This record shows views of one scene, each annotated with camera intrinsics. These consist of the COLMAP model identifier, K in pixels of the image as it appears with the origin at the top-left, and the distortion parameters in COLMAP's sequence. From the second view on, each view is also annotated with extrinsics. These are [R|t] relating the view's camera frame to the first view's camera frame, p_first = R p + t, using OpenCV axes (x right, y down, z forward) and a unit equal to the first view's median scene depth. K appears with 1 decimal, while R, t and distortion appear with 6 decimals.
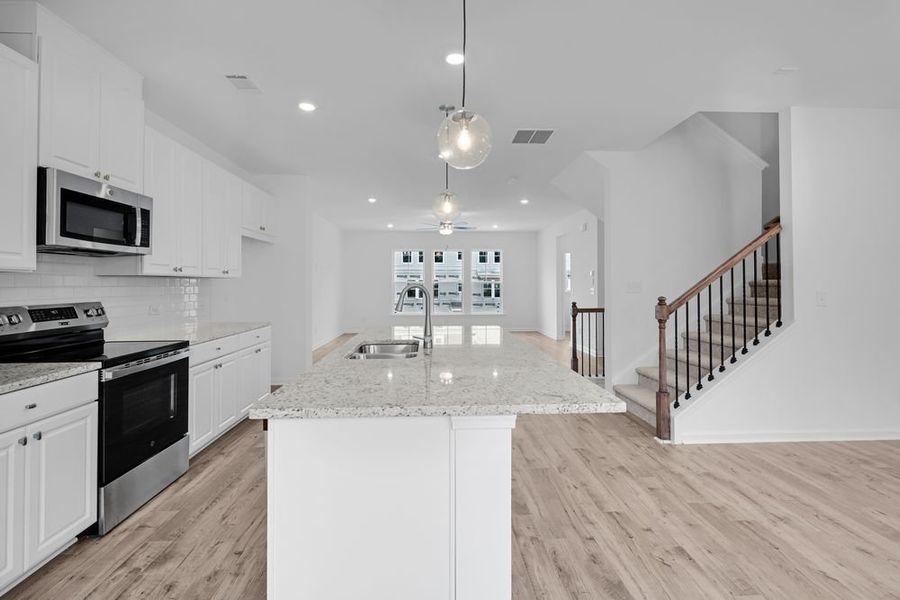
lens RADIAL K [[413.9, 0, 450.2], [0, 413.9, 285.7], [0, 0, 1]] dist [-0.000200, 0.000406]
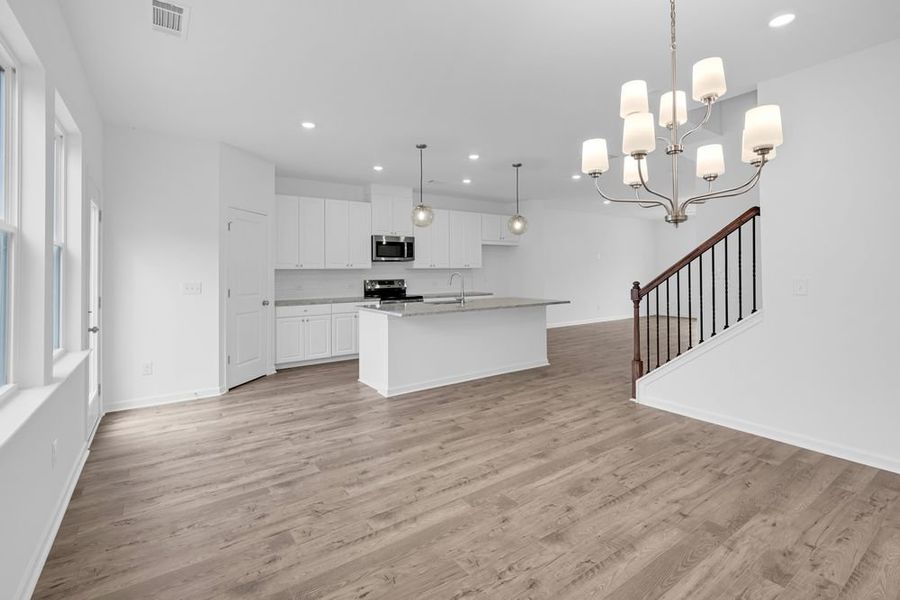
lens RADIAL K [[416.3, 0, 459.7], [0, 416.3, 277.1], [0, 0, 1]] dist [-0.000229, 0.000441]
pose [[0.542031, 0.007223, -0.840327, 1.599977], [-0.000359, 0.999965, 0.008364, 0.004311], [0.840358, -0.004232, 0.542015, -0.123472]]
